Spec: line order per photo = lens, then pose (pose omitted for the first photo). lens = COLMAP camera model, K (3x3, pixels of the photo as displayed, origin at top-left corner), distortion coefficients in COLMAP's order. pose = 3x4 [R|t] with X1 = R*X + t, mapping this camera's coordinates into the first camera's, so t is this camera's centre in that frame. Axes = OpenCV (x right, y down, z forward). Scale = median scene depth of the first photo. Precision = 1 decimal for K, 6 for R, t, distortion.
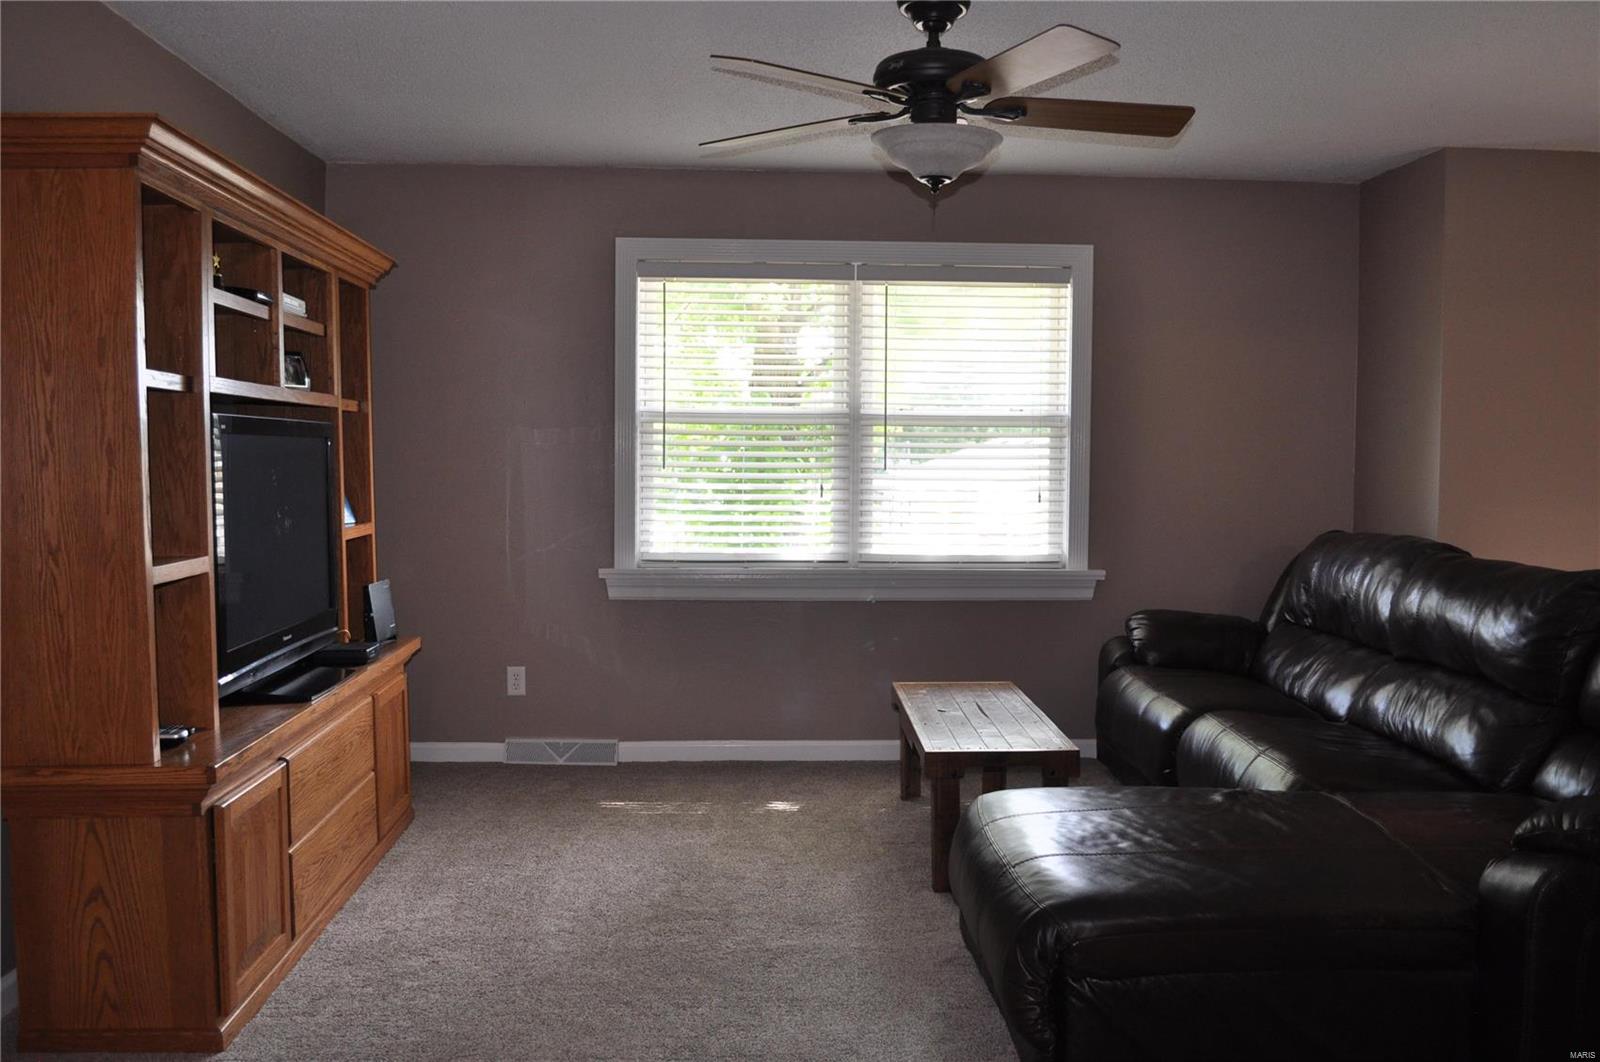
lens RADIAL K [[1387.6, 0, 794.4], [0, 1387.6, 530.9], [0, 0, 1]] dist [-0.076289, 0.026127]
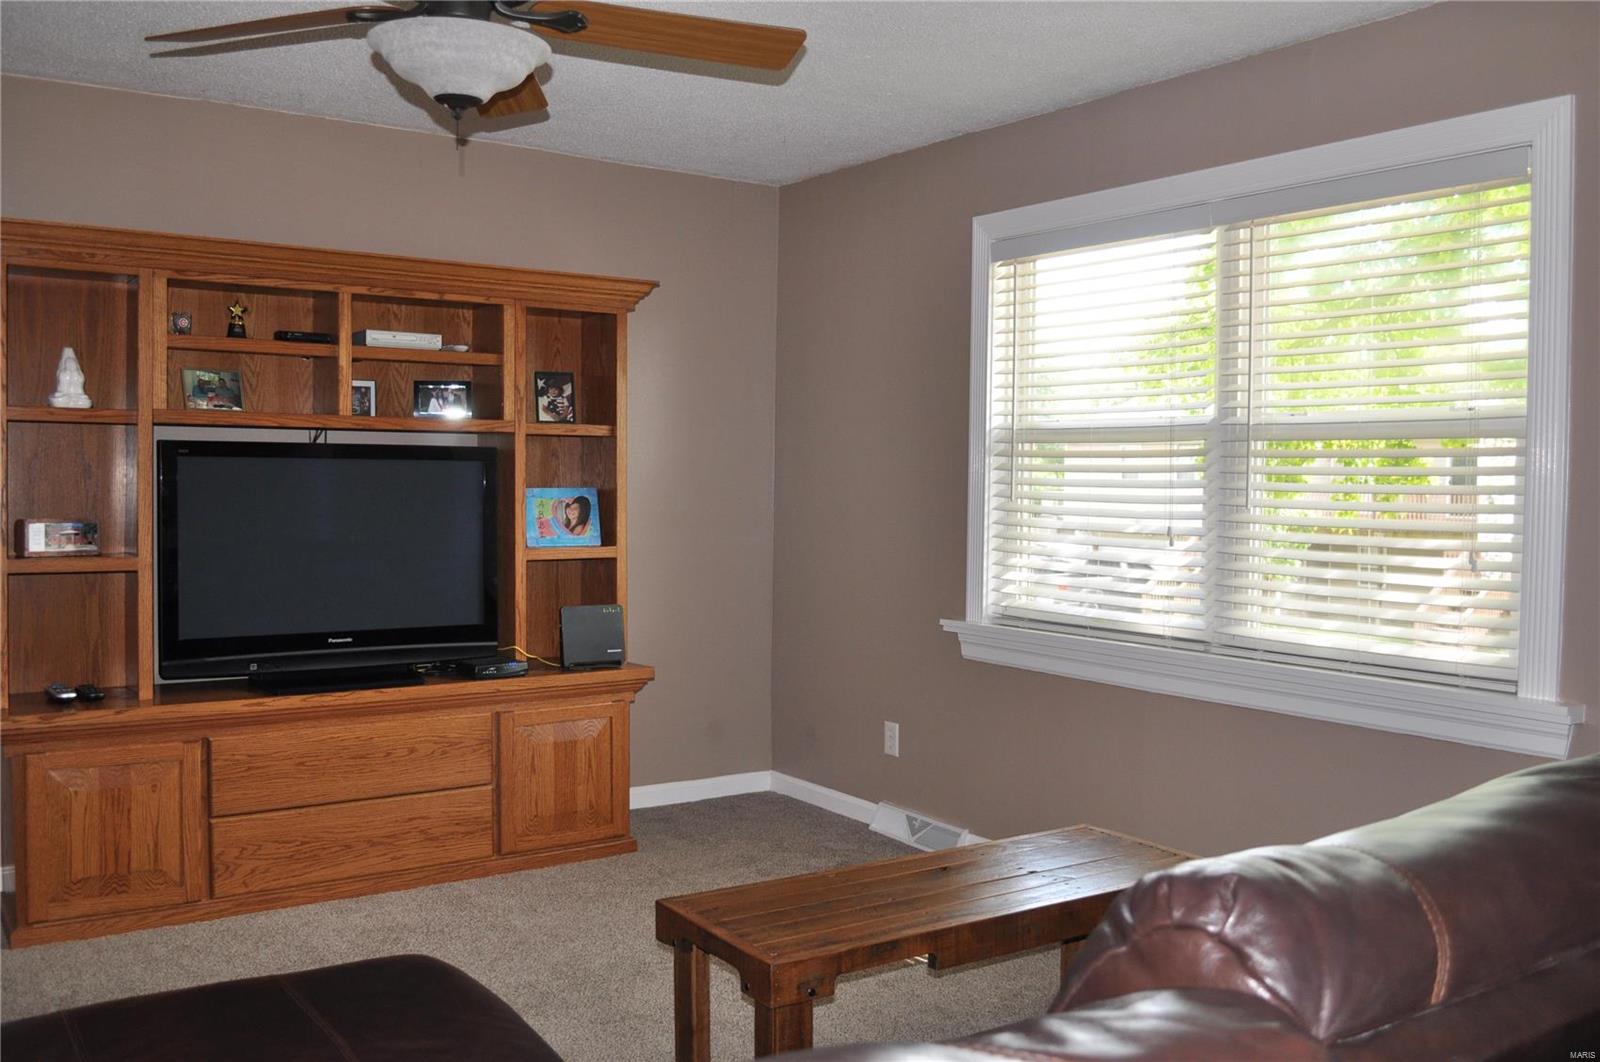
lens RADIAL K [[1387.6, 0, 792.0], [0, 1387.6, 530.5], [0, 0, 1]] dist [-0.076289, 0.026127]
pose [[0.520644, 0.033349, -0.853122, 0.511077], [-0.052692, 0.998587, 0.006878, -0.026536], [0.852146, 0.041372, 0.521665, 0.480091]]
